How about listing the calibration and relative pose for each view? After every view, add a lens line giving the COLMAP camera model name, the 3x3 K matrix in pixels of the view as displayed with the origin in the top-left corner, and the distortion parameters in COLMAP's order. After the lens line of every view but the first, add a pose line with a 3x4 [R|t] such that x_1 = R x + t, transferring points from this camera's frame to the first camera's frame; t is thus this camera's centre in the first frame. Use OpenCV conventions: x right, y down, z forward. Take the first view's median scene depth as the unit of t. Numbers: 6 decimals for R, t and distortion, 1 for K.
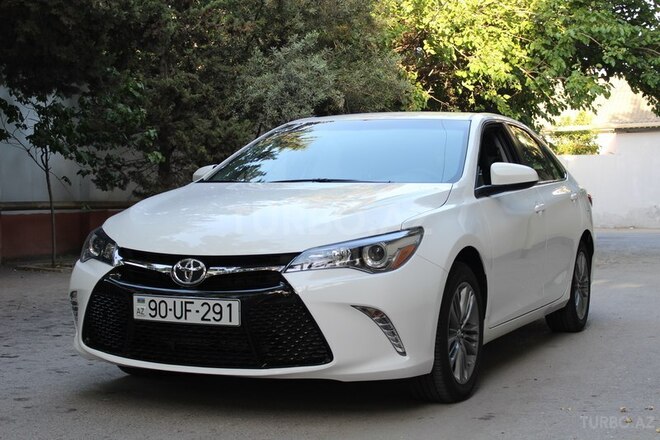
lens RADIAL K [[1076.6, 0, 328.9], [0, 1076.6, 220.9], [0, 0, 1]] dist [0.005339, 0.000000]
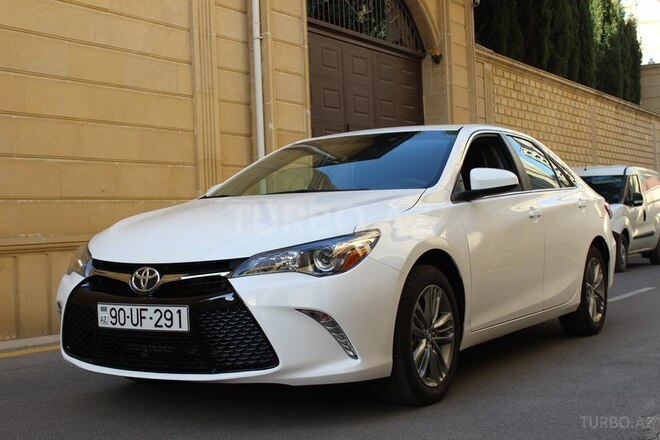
lens RADIAL K [[931.1, 0, 331.6], [0, 931.1, 217.2], [0, 0, 1]] dist [-0.038512, 0.000000]
pose [[0.992424, -0.032885, -0.118375, 0.152987], [0.028963, 0.998978, -0.034705, 0.023686], [0.119395, 0.031014, 0.992362, 0.141385]]
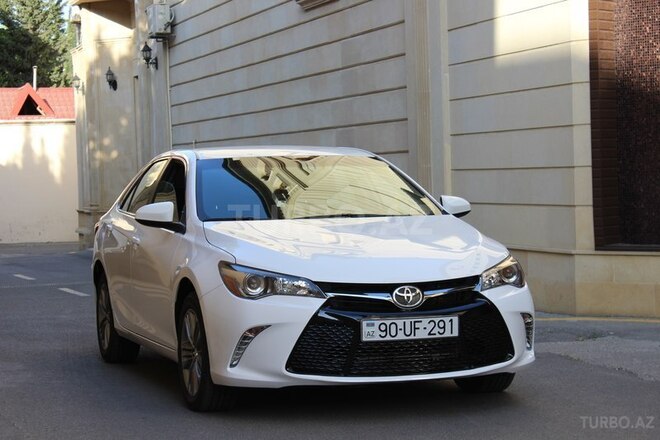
lens RADIAL K [[1580.6, 0, 331.3], [0, 1580.6, 219.9], [0, 0, 1]] dist [0.018619, 0.000000]
pose [[0.730124, -0.035105, 0.682412, -1.395526], [0.043397, 0.999046, 0.004961, -0.051088], [-0.681935, 0.025993, 0.730950, -0.234533]]
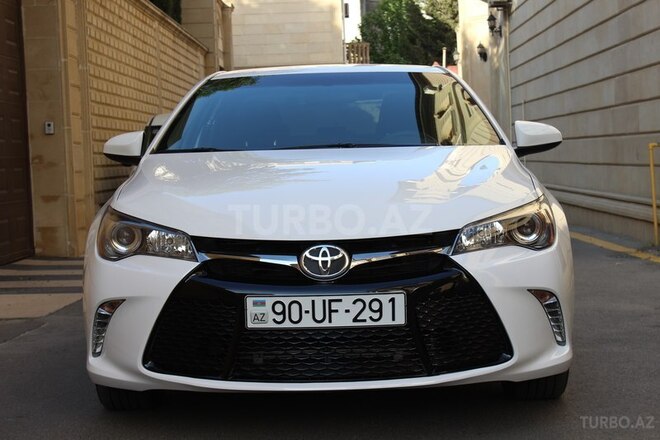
lens RADIAL K [[1253.9, 0, 326.9], [0, 1253.9, 221.7], [0, 0, 1]] dist [0.054281, 0.000000]
pose [[0.912331, -0.046564, 0.406798, -0.498126], [0.040828, 0.998907, 0.022773, -0.002464], [-0.407414, -0.004167, 0.913234, 0.167903]]
